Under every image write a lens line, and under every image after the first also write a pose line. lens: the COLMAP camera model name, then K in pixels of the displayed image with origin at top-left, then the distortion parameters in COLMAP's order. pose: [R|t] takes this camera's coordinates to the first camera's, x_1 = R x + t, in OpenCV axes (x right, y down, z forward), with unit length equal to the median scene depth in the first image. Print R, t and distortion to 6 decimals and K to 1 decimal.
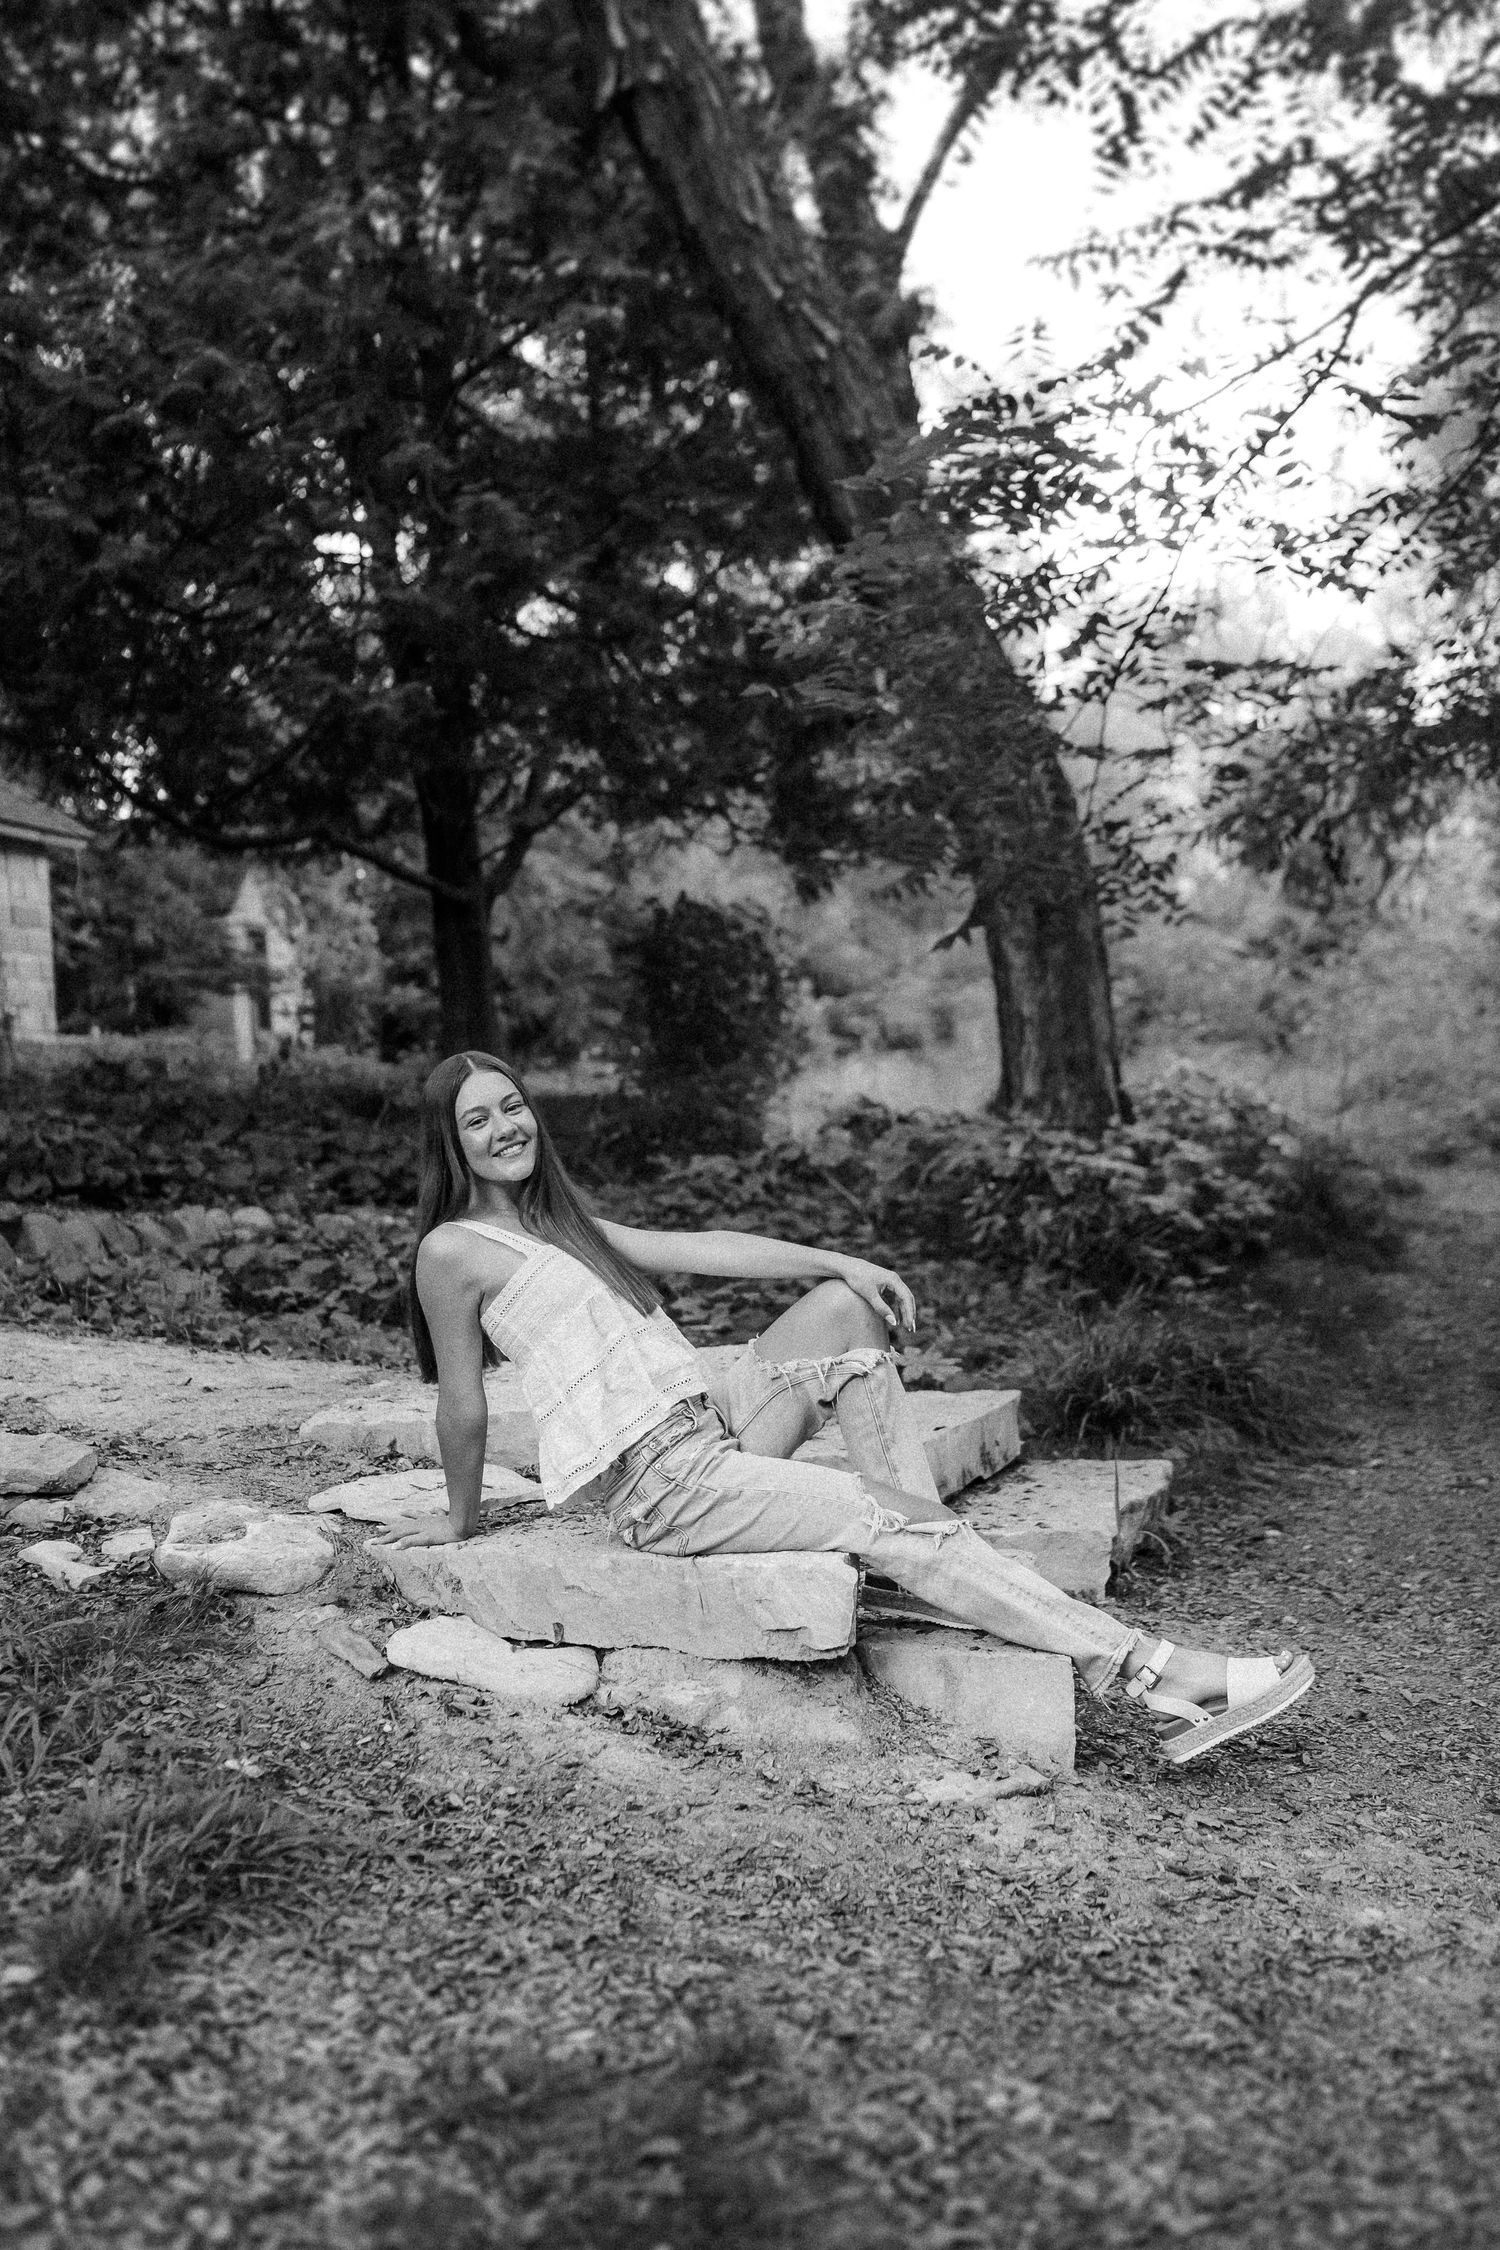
lens RADIAL K [[2459.0, 0, 750.0], [0, 2459.0, 1125.0], [0, 0, 1]] dist [-0.024409, -0.015112]
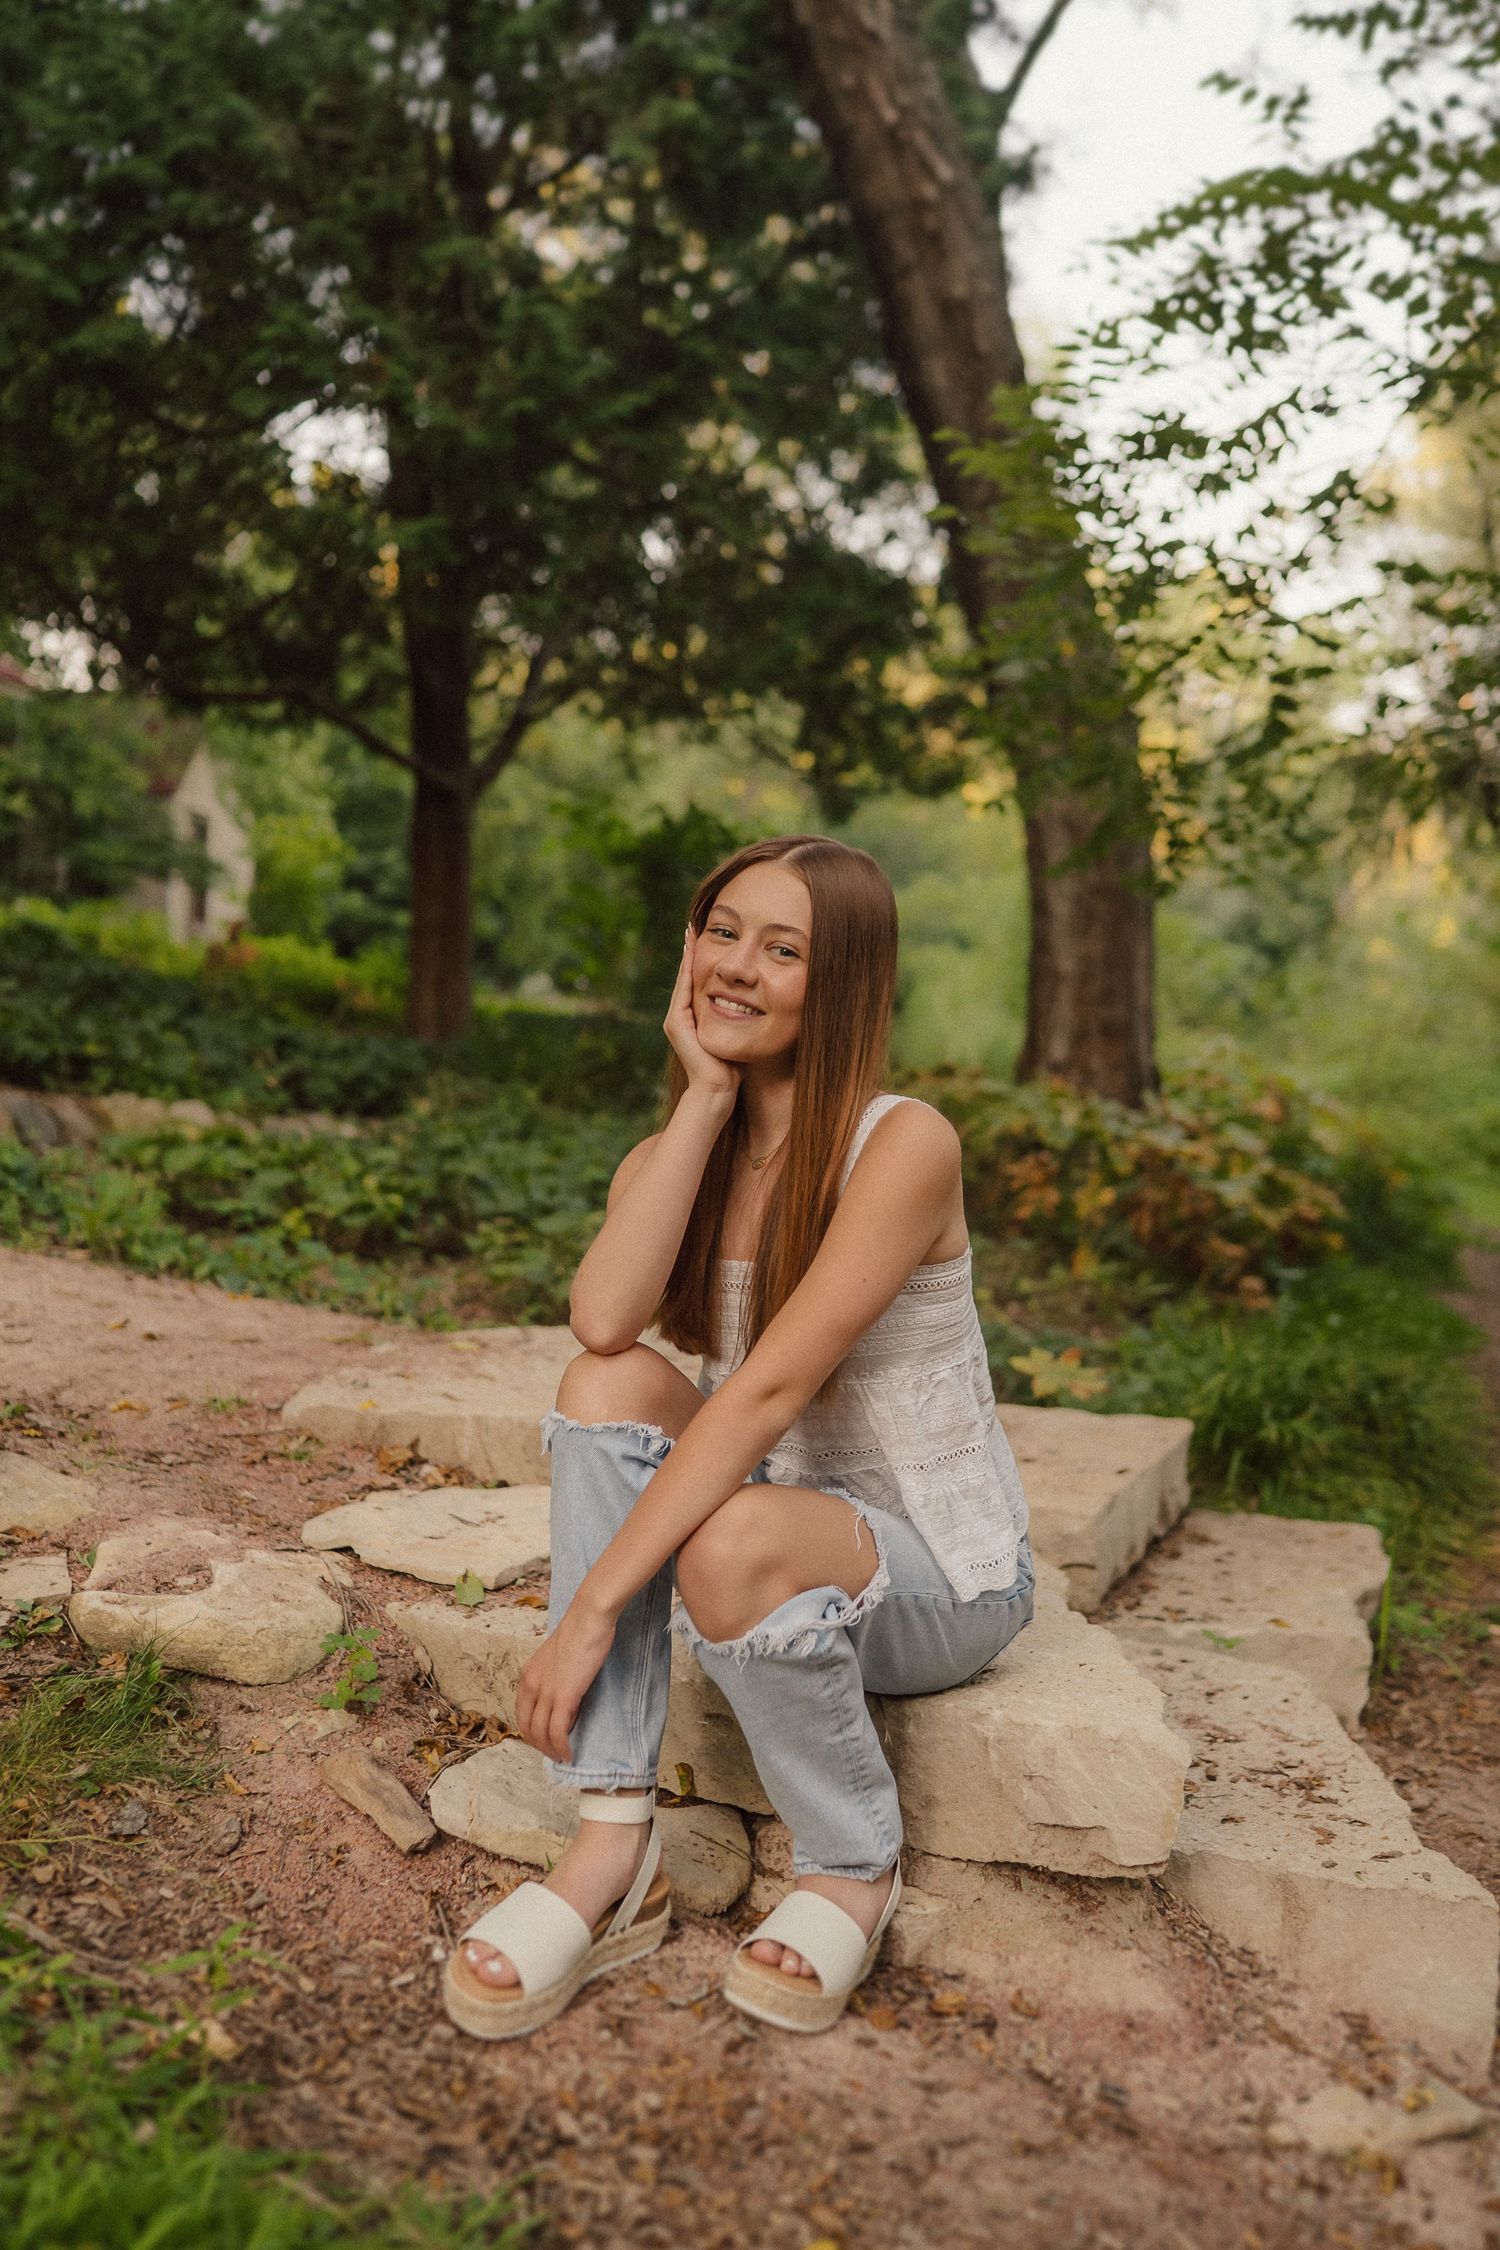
lens RADIAL K [[2330.2, 0, 750.0], [0, 2330.2, 1125.0], [0, 0, 1]] dist [-0.016068, 0.014479]
pose [[0.994487, 0.091790, 0.050704, -0.062813], [-0.092761, 0.995541, 0.017136, 0.011901], [-0.048905, -0.021745, 0.998567, 0.222426]]
